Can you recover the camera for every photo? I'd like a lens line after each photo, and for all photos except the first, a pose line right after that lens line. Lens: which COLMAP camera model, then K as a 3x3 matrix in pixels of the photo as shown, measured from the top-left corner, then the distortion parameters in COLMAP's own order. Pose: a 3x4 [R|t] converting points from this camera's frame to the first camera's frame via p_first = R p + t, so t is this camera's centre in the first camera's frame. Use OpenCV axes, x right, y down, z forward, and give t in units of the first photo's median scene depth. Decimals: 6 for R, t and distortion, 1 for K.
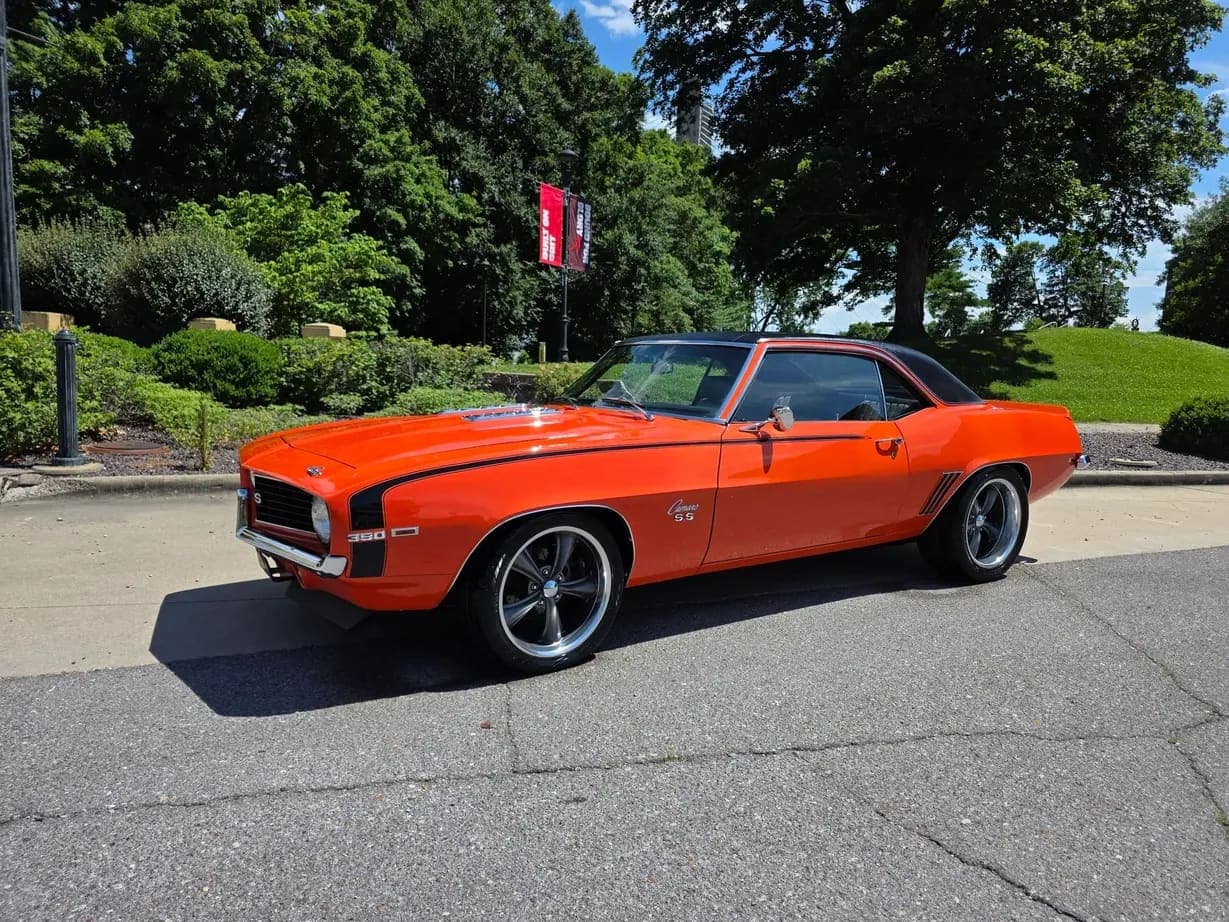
lens RADIAL K [[827.4, 0, 627.9], [0, 827.4, 469.2], [0, 0, 1]] dist [0.070902, -0.072602]
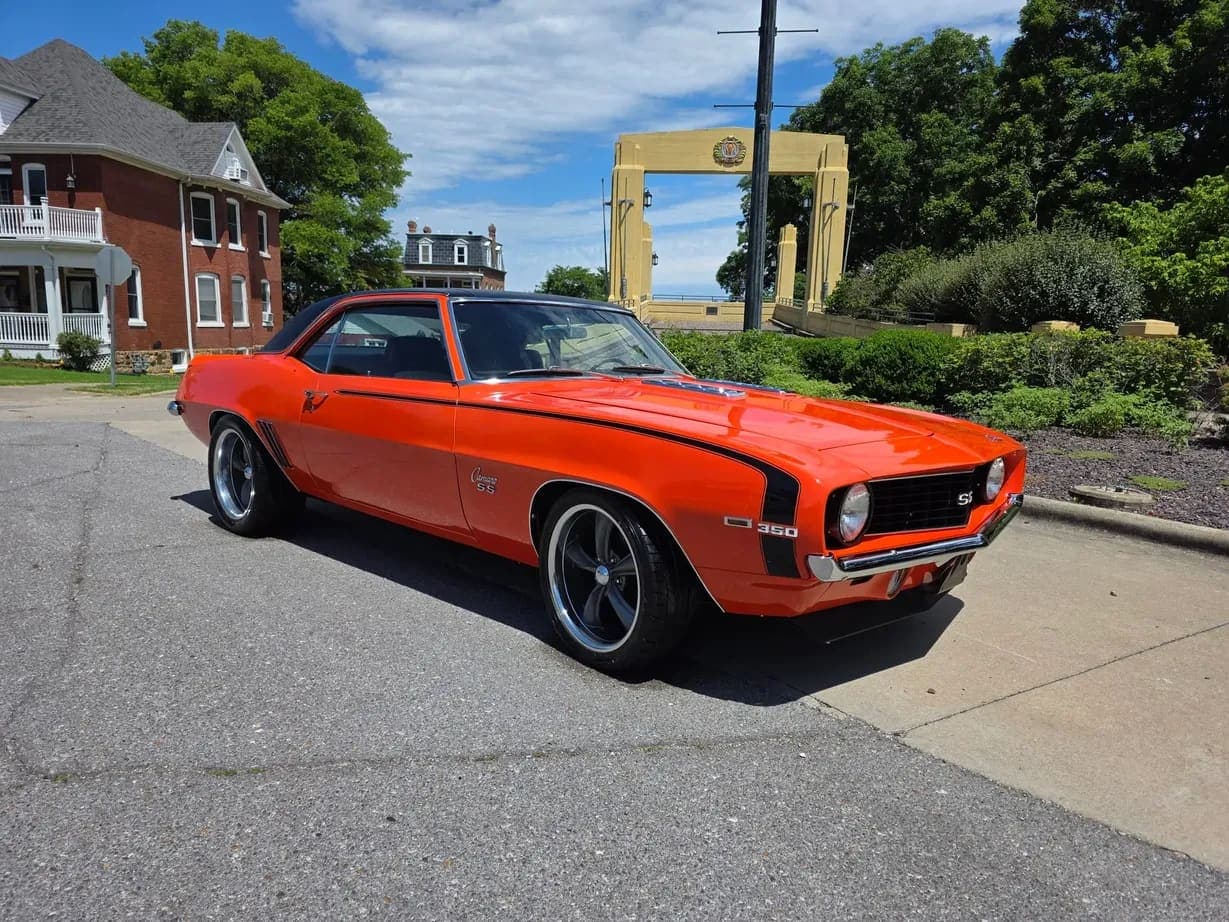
lens RADIAL K [[829.2, 0, 614.5], [0, 829.2, 461.0], [0, 0, 1]] dist [0.060365, -0.055400]
pose [[0.308673, 0.110038, -0.944782, 0.143897], [-0.139232, 0.987814, 0.069561, -0.007940], [0.940923, 0.110073, 0.320232, 0.111702]]
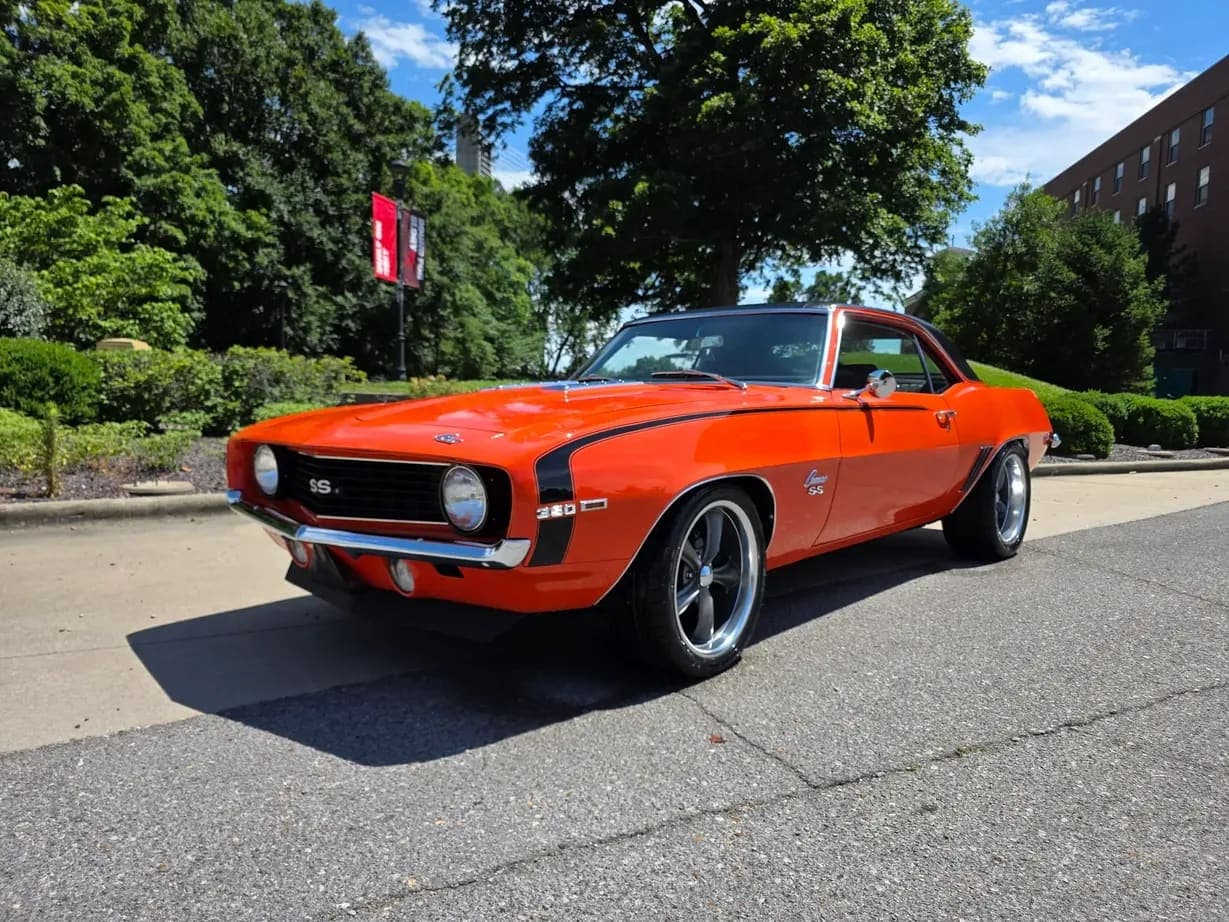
lens RADIAL K [[833.4, 0, 620.8], [0, 833.4, 455.8], [0, 0, 1]] dist [0.051670, -0.050980]
pose [[0.969910, -0.033453, 0.241153, -0.040031], [0.046805, 0.997659, -0.049854, 0.006404], [-0.238920, 0.059641, 0.969206, 0.020210]]
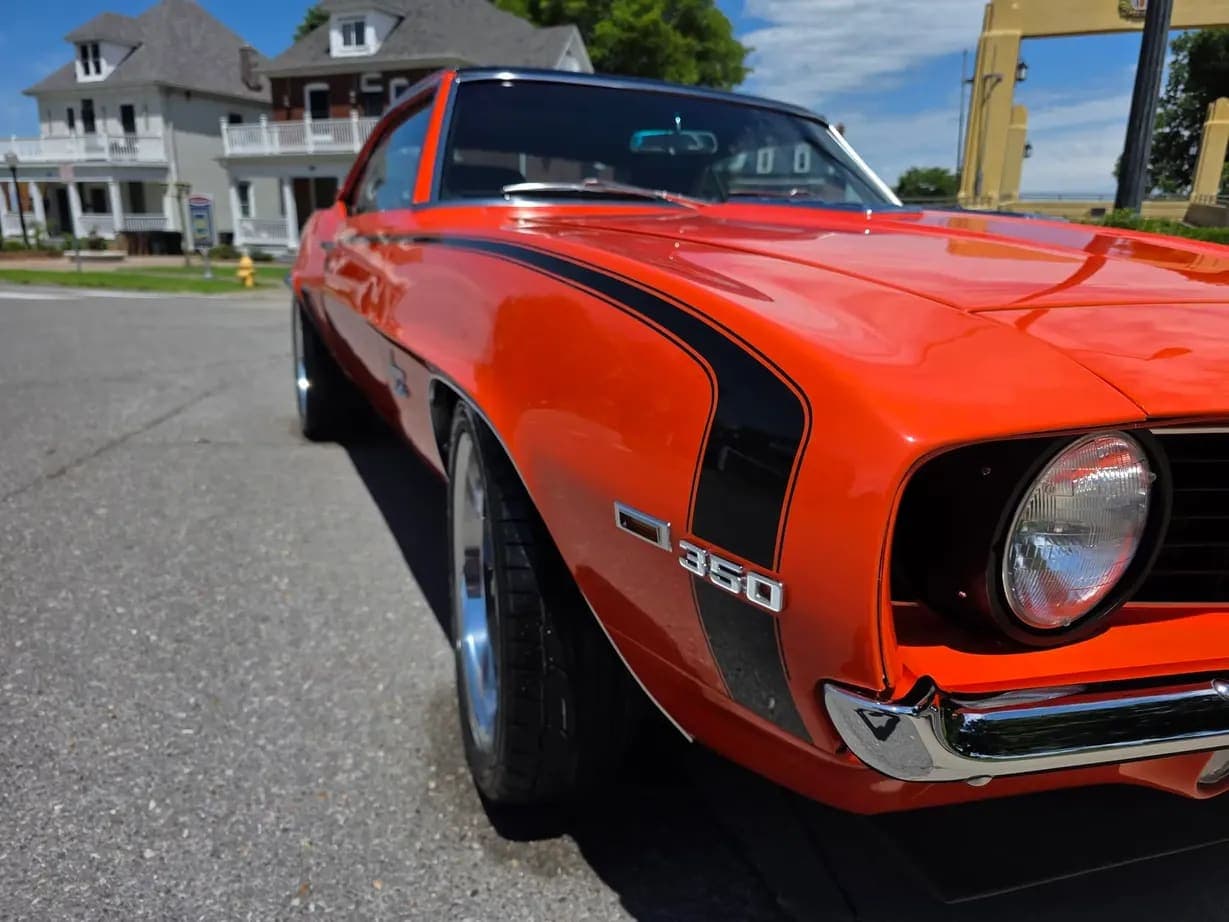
lens RADIAL K [[840.2, 0, 624.3], [0, 840.2, 469.4], [0, 0, 1]] dist [0.048666, -0.050299]
pose [[-0.070183, 0.219400, -0.973107, 0.097282], [-0.162172, 0.960026, 0.228146, -0.005672], [0.984264, 0.173823, -0.031797, 0.149263]]
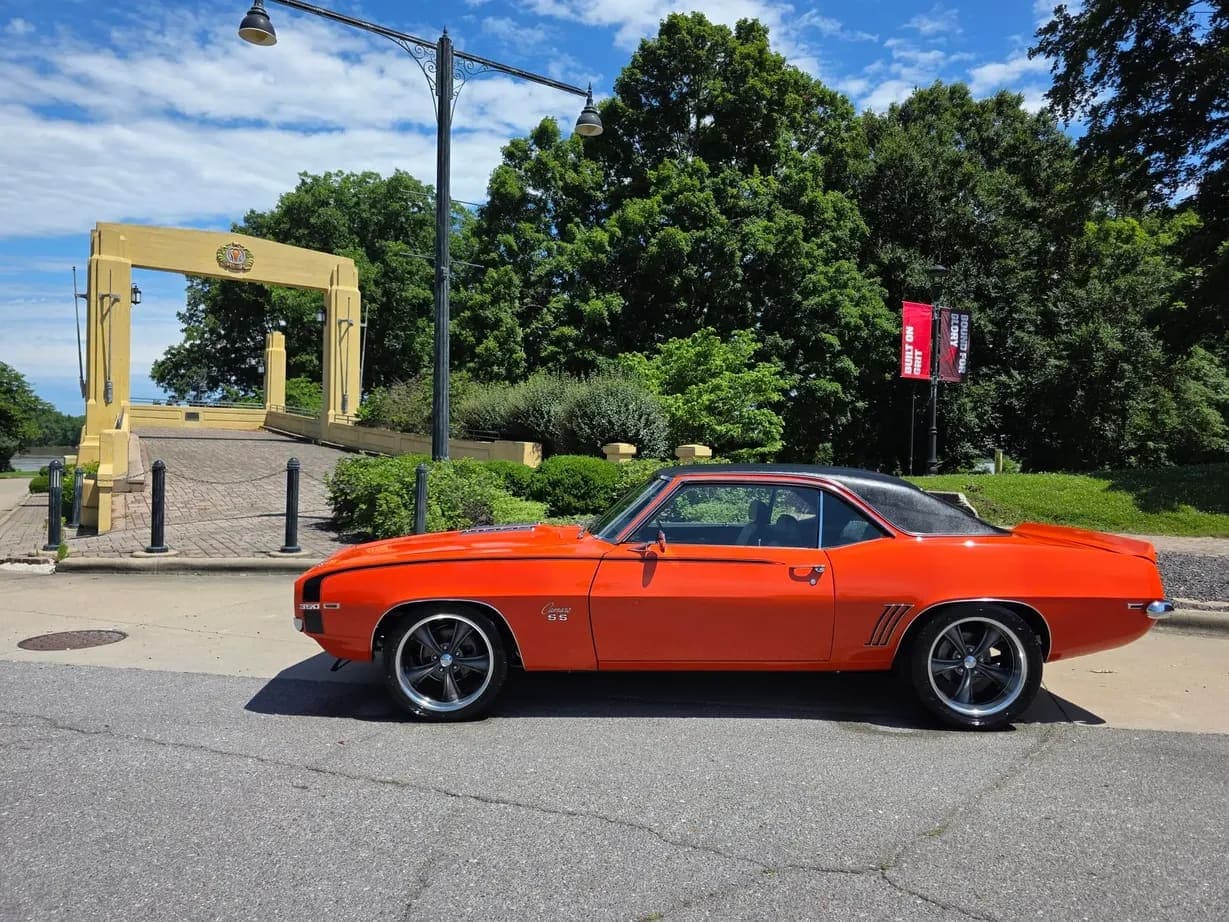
lens RADIAL K [[825.8, 0, 620.1], [0, 825.8, 458.0], [0, 0, 1]] dist [0.073560, -0.082780]
pose [[0.828458, -0.017007, -0.559793, 0.097530], [-0.062696, 0.990440, -0.122877, -0.003782], [0.556531, 0.136895, 0.819471, -0.001336]]
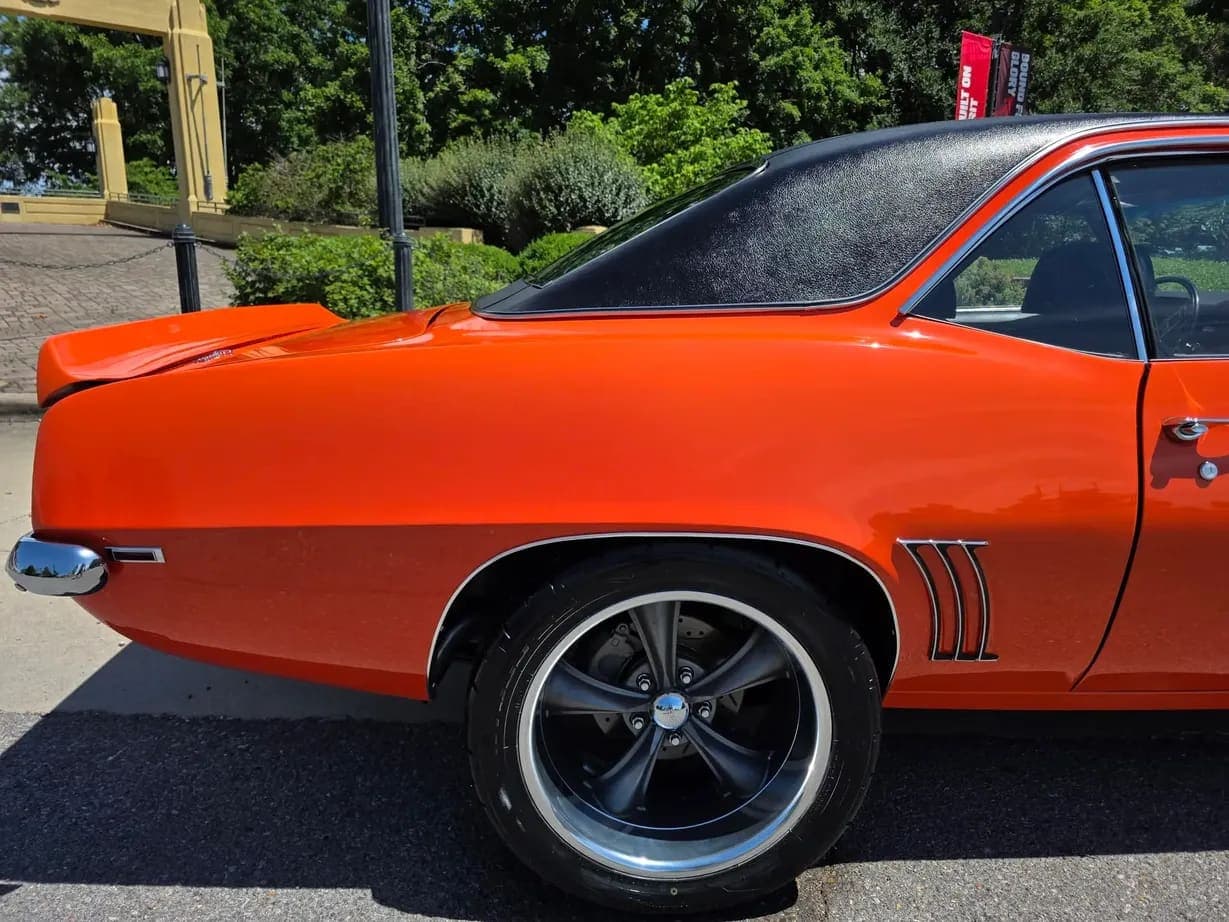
lens RADIAL K [[833.4, 0, 620.8], [0, 833.4, 455.8], [0, 0, 1]] dist [0.051670, -0.050980]
pose [[0.894910, 0.074128, -0.440047, -0.006891], [-0.034685, 0.994678, 0.097021, -0.004171], [0.444897, -0.071562, 0.892718, 0.059264]]
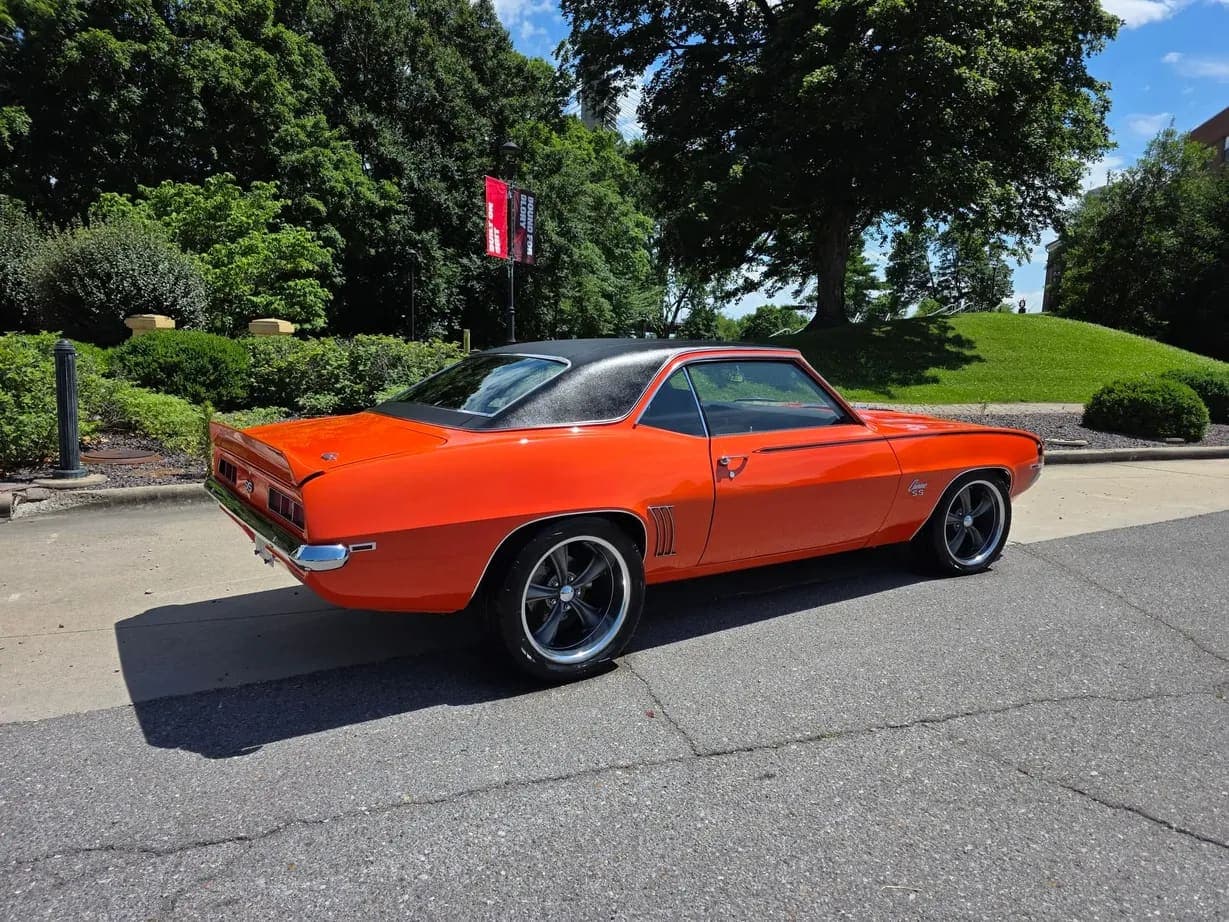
lens RADIAL K [[822.7, 0, 624.2], [0, 822.7, 460.7], [0, 0, 1]] dist [0.069297, -0.062578]
pose [[0.994536, -0.028665, 0.100385, -0.027057], [0.027604, 0.999548, 0.011948, -0.004125], [-0.100682, -0.009112, 0.994877, -0.008125]]
